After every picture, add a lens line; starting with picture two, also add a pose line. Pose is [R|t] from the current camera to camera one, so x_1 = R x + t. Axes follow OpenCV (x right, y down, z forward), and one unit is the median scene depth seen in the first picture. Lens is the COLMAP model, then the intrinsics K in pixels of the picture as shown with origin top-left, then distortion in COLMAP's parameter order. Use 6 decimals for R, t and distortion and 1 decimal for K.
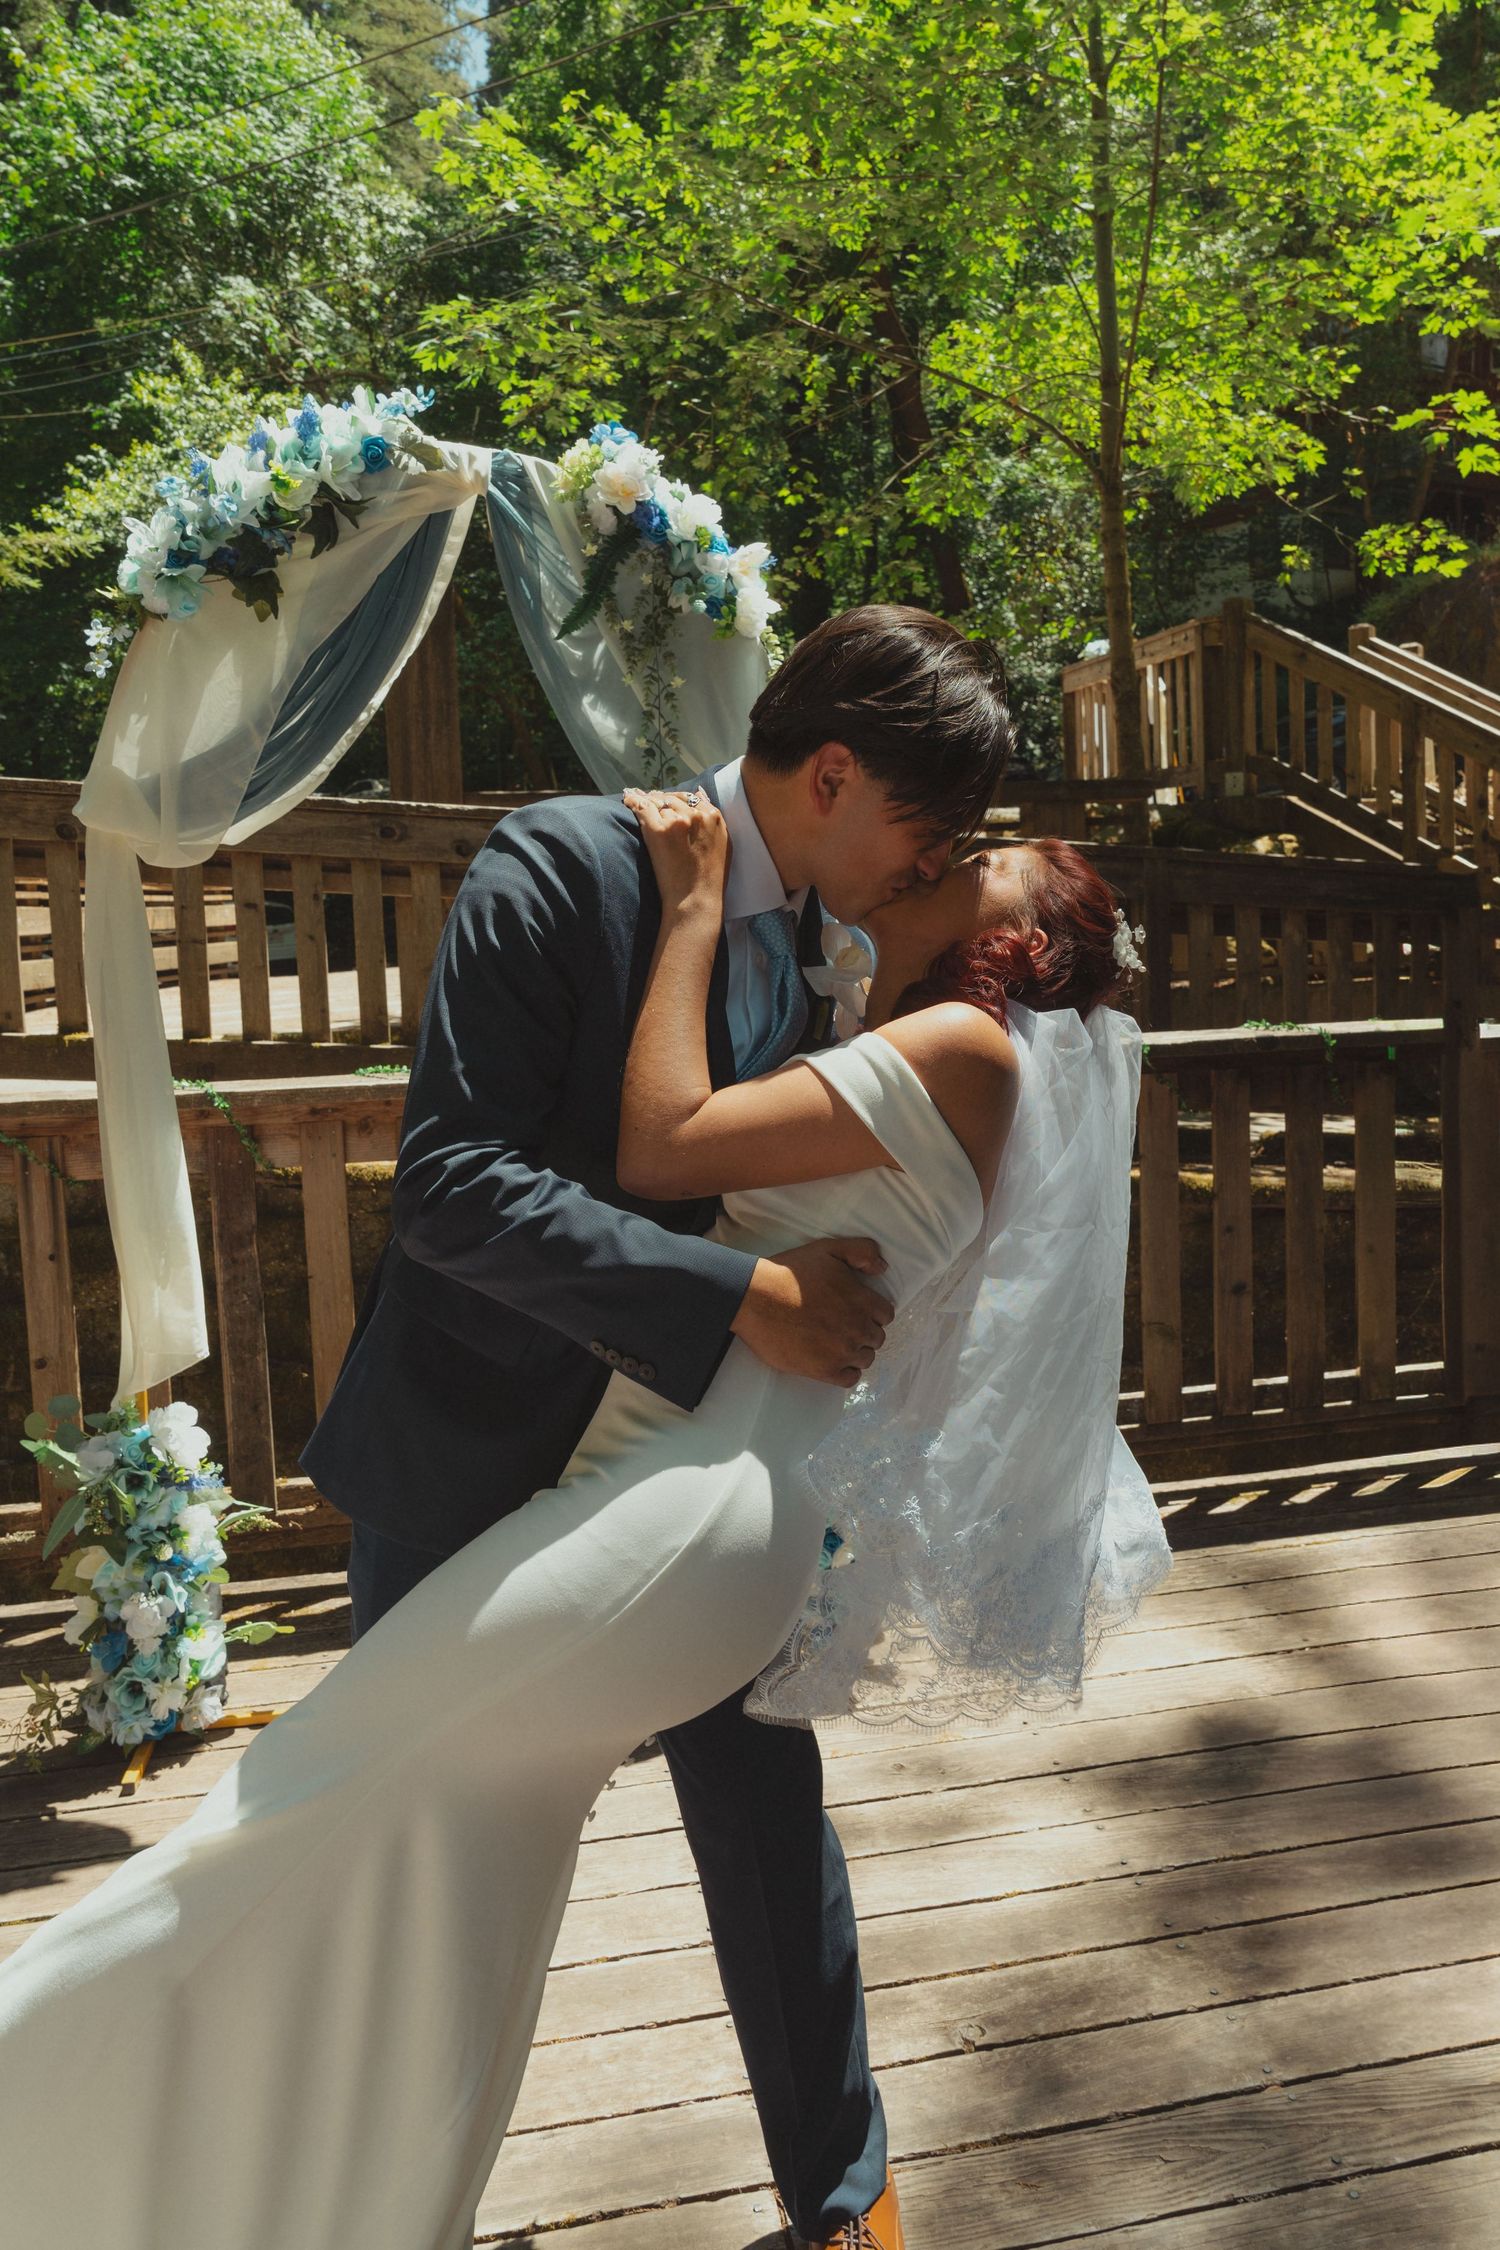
lens RADIAL K [[1671.2, 0, 824.6], [0, 1671.2, 1003.2], [0, 0, 1]] dist [-0.004555, 0.045460]
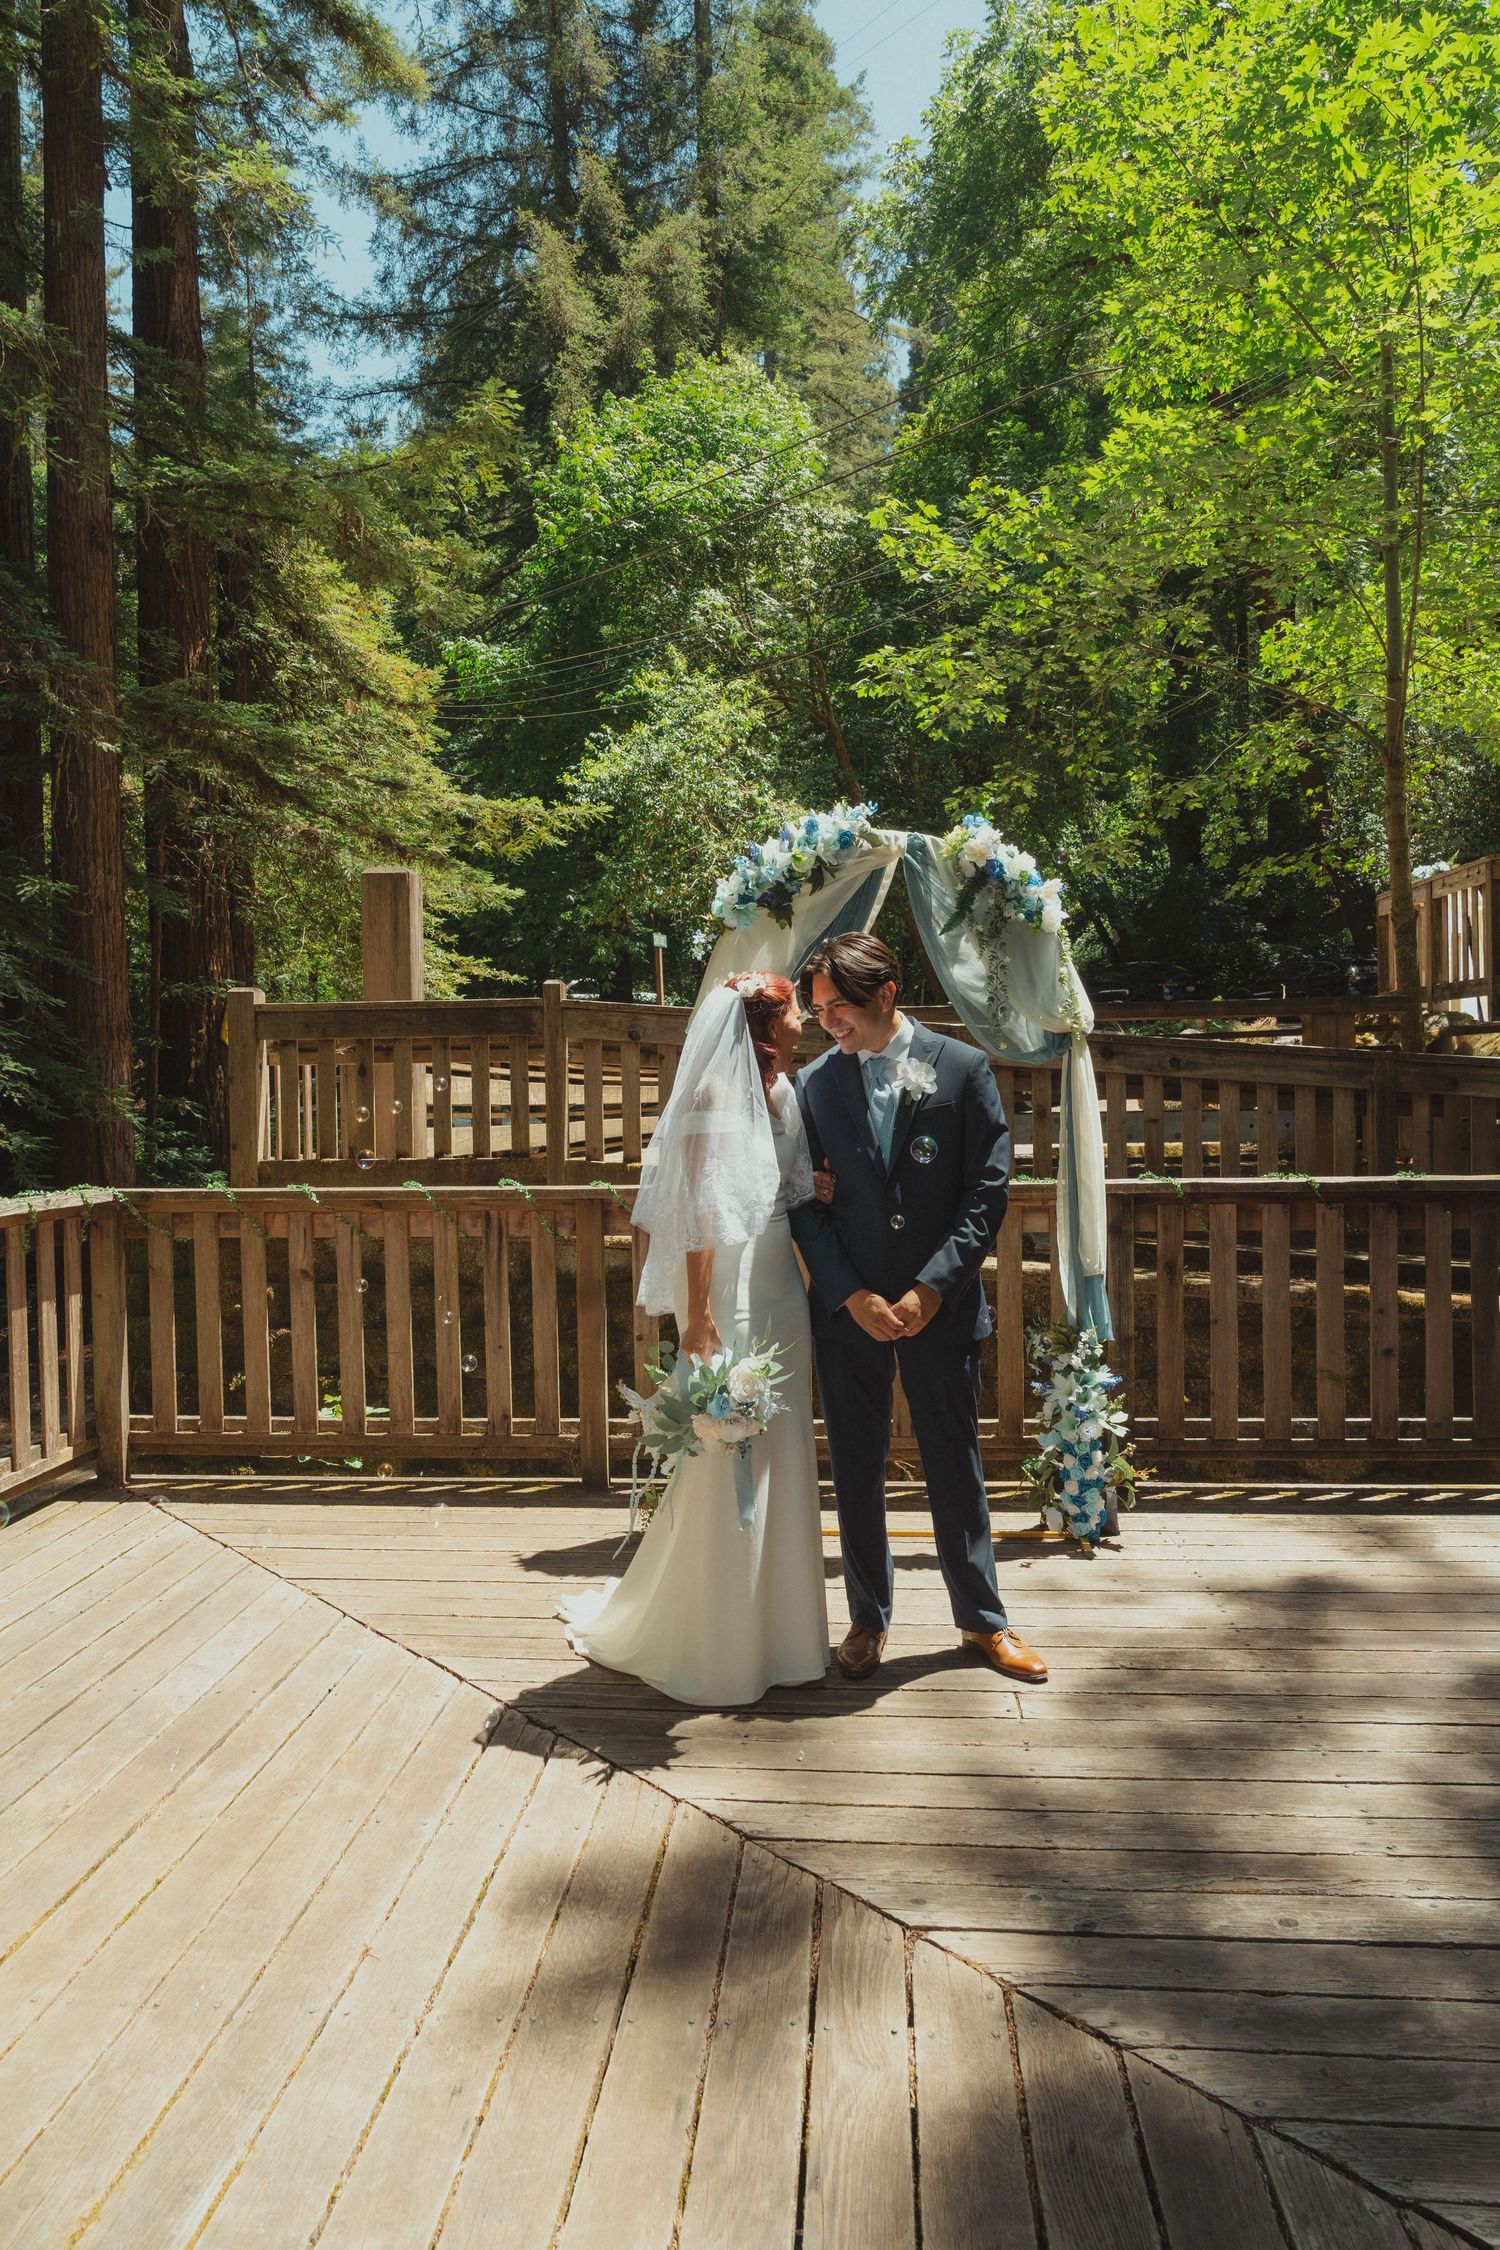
lens RADIAL K [[1566.4, 0, 751.9], [0, 1566.4, 1156.7], [0, 0, 1]] dist [0.002230, 0.000707]
pose [[0.959889, 0.027849, -0.278994, 0.114558], [-0.032883, 0.999370, -0.013377, 0.044768], [0.278446, 0.022014, 0.960200, -0.626465]]
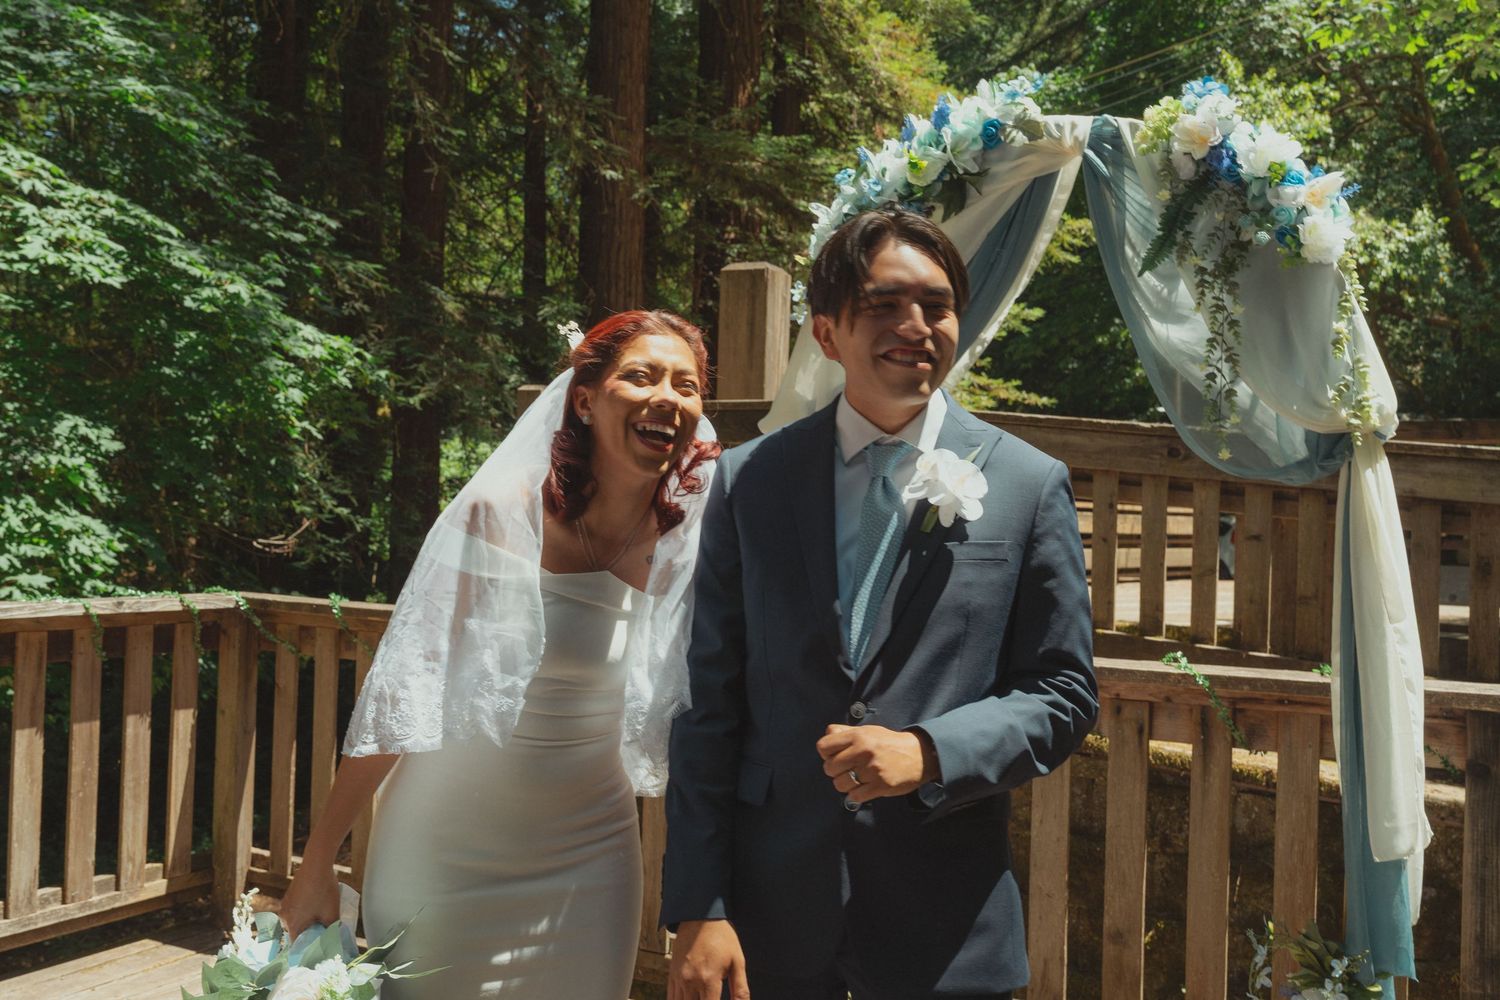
lens RADIAL K [[1434.5, 0, 750.0], [0, 1434.5, 500.0], [0, 0, 1]] dist [0.020280, 0.017643]
pose [[0.757104, 0.047531, -0.651563, 0.263208], [-0.095825, 0.994642, -0.038788, -0.006743], [0.646228, 0.091802, 0.757603, 0.112668]]
